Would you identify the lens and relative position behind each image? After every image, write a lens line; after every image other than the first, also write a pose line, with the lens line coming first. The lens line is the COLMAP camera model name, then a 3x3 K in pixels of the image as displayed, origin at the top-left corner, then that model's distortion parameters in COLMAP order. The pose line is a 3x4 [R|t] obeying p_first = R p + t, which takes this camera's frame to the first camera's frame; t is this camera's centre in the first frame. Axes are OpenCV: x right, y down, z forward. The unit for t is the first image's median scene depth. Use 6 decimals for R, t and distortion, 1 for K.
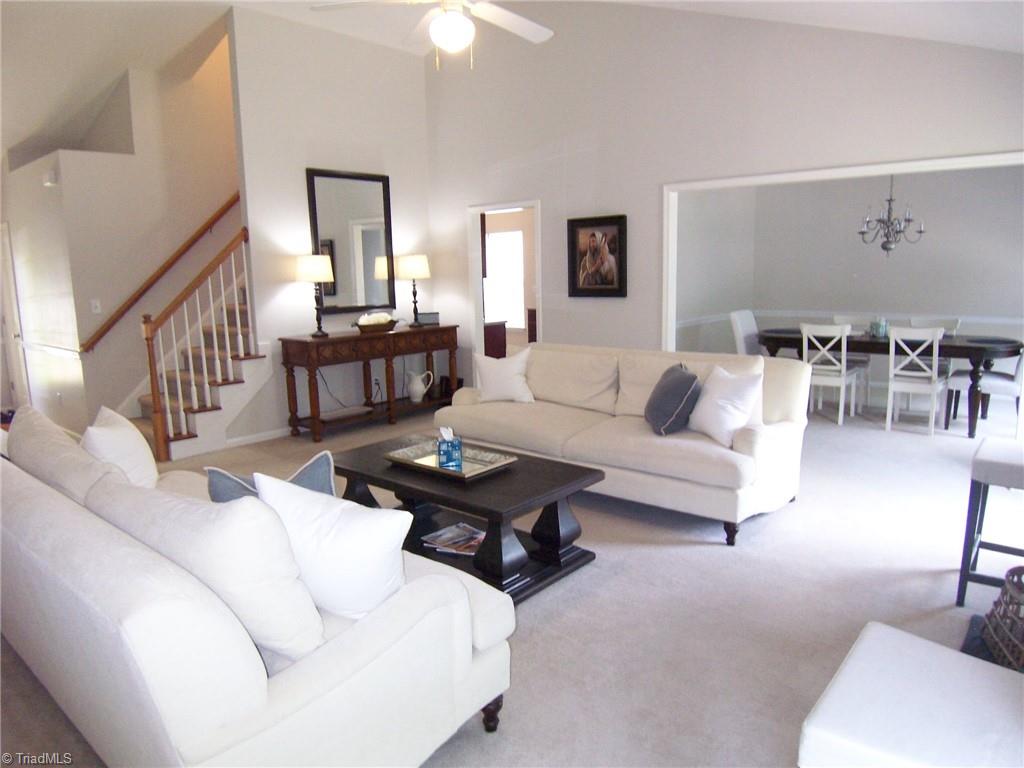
lens RADIAL K [[692.0, 0, 512.0], [0, 692.0, 384.0], [0, 0, 1]] dist [-0.002609, -0.002084]
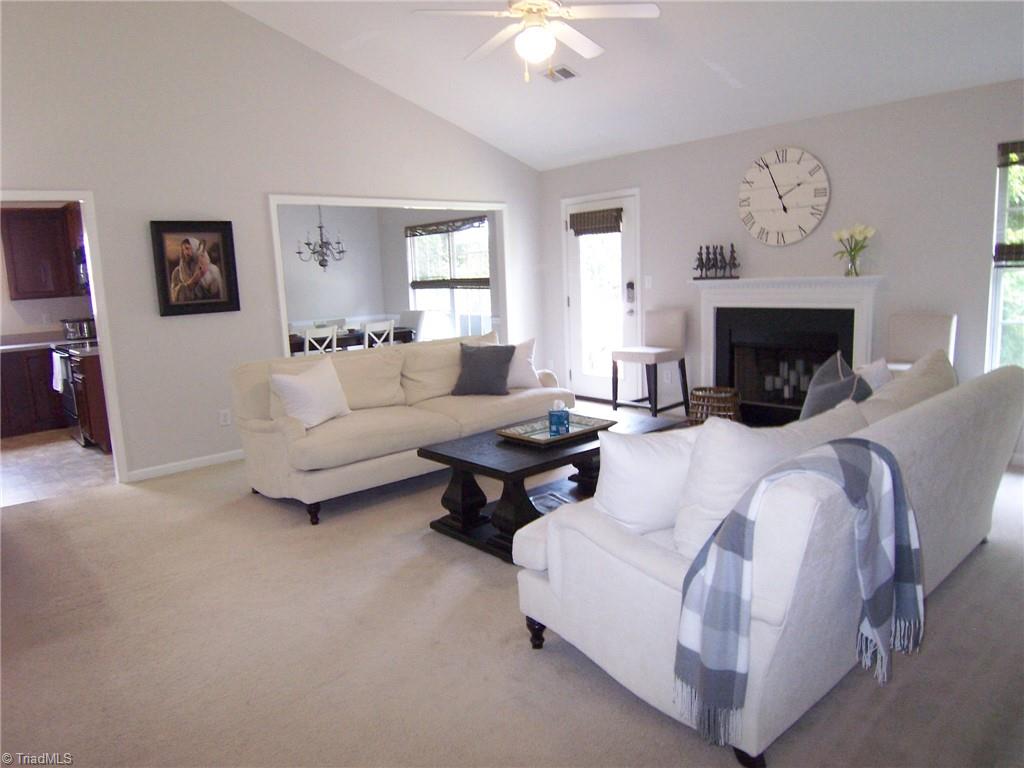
lens RADIAL K [[692.0, 0, 512.0], [0, 692.0, 384.0], [0, 0, 1]] dist [-0.002609, -0.002084]
pose [[0.152214, -0.145876, 0.977523, -0.681079], [0.200636, 0.973015, 0.113962, -0.060798], [-0.967769, 0.178780, 0.177374, 0.491279]]
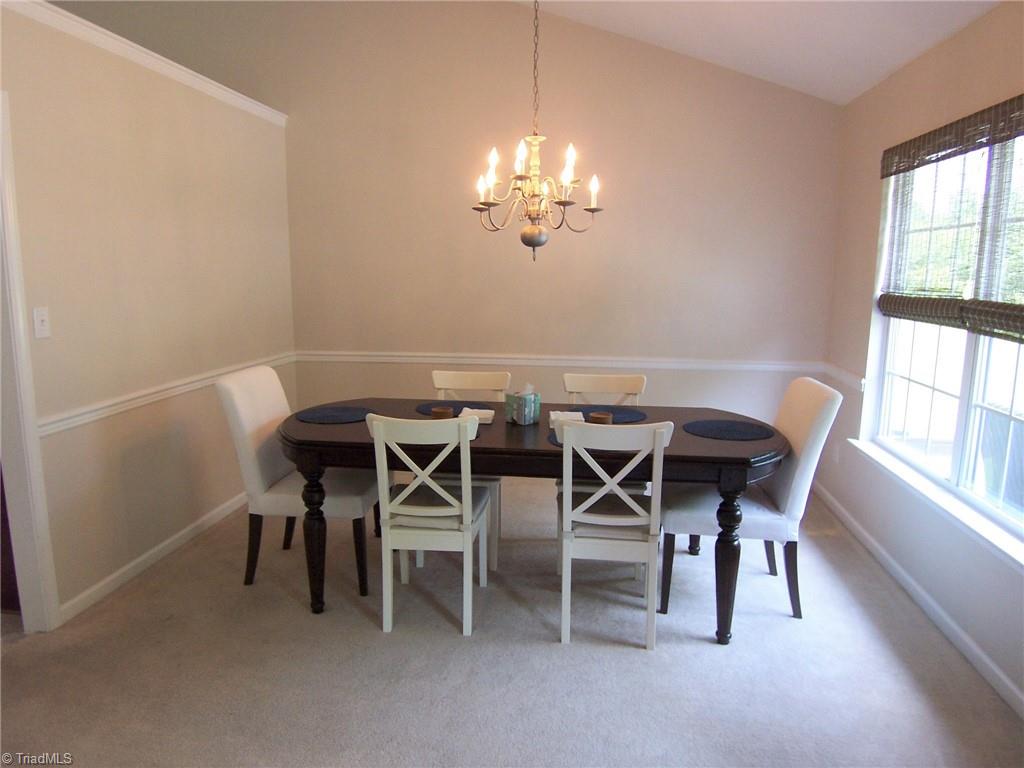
lens RADIAL K [[692.0, 0, 512.0], [0, 692.0, 384.0], [0, 0, 1]] dist [-0.002609, -0.002084]
pose [[0.841705, -0.062009, 0.536365, 0.278198], [0.061303, 0.997935, 0.019169, -0.109554], [-0.536446, 0.016746, 0.843768, 0.623863]]
